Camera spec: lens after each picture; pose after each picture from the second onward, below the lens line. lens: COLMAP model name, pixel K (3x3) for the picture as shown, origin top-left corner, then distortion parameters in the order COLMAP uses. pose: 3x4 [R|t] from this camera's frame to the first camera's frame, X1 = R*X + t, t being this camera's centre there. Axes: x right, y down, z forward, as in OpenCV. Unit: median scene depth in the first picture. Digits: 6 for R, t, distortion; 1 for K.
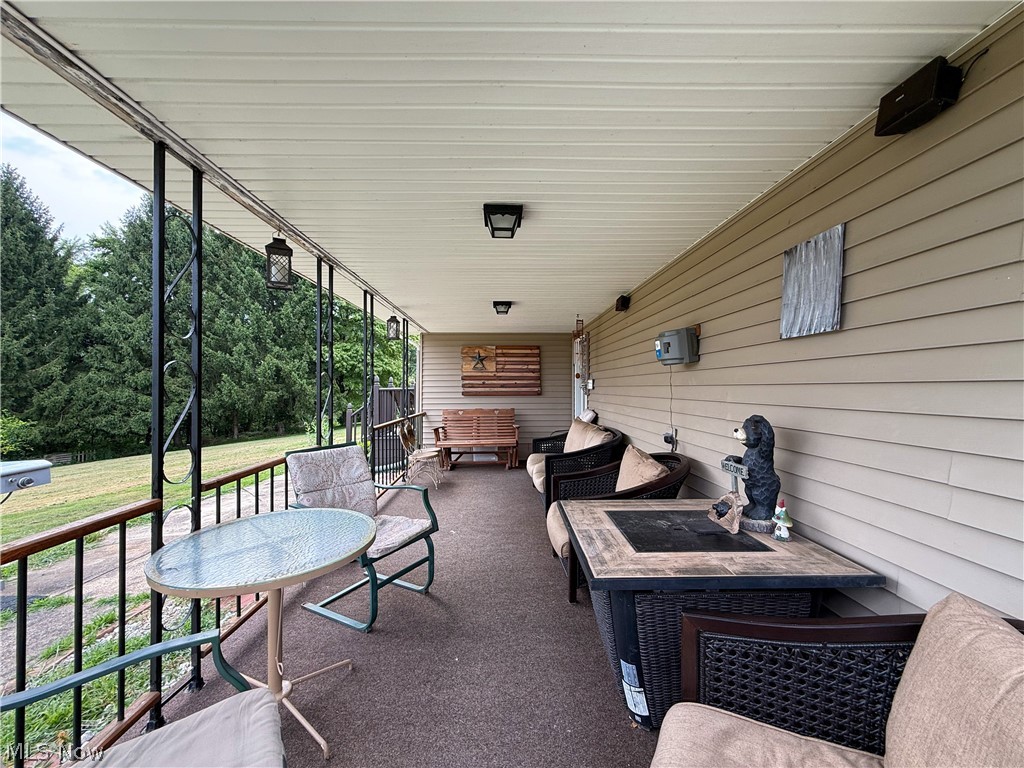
lens RADIAL K [[407.4, 0, 512.0], [0, 407.4, 384.0], [0, 0, 1]] dist [0.000181, -0.000266]
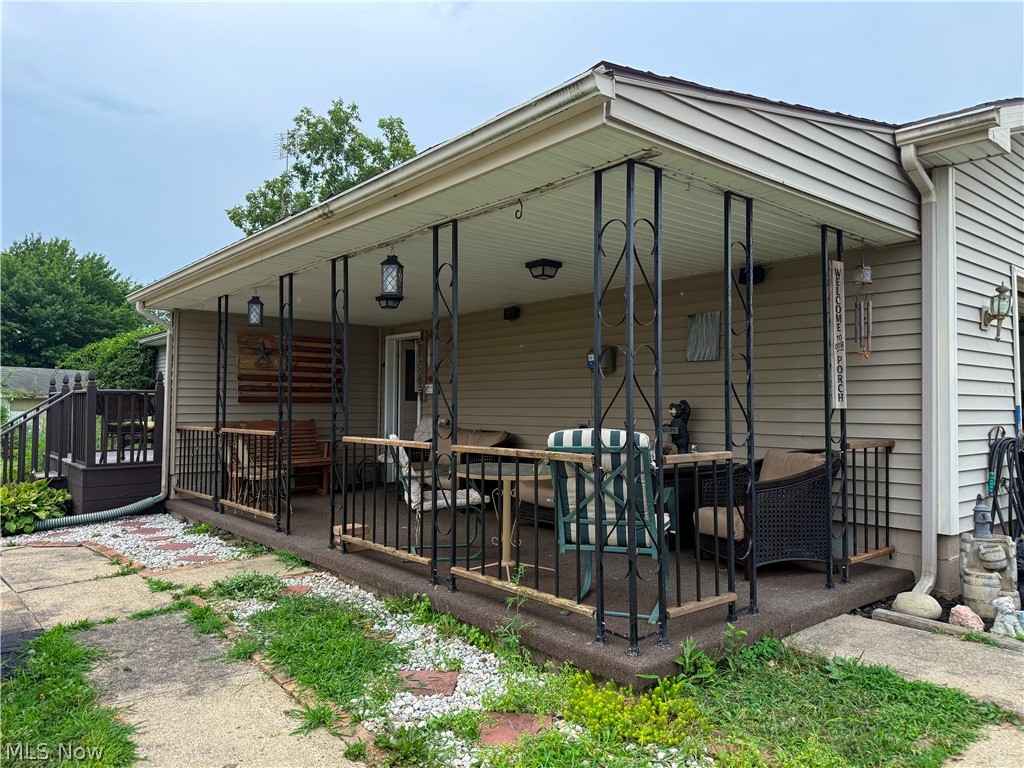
lens RADIAL K [[724.8, 0, 512.0], [0, 724.8, 384.0], [0, 0, 1]] dist [0.043582, -0.060434]
pose [[0.782331, 0.027791, 0.622242, -0.531940], [-0.013237, 0.999520, -0.027999, 0.025817], [-0.622722, 0.013668, 0.782324, -0.290531]]
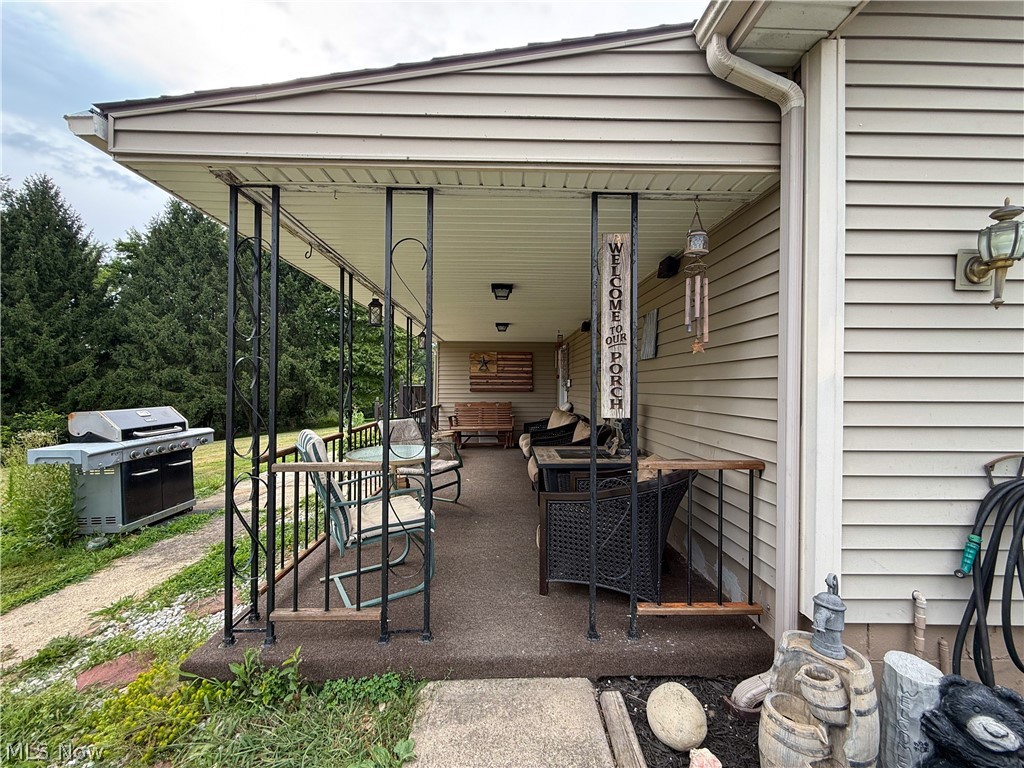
lens RADIAL K [[407.4, 0, 512.0], [0, 407.4, 384.0], [0, 0, 1]] dist [0.000181, -0.000266]
pose [[0.999967, 0.007762, -0.002453, 0.009835], [-0.007758, 0.999969, 0.001675, 0.002293], [0.002466, -0.001656, 0.999996, -0.254690]]
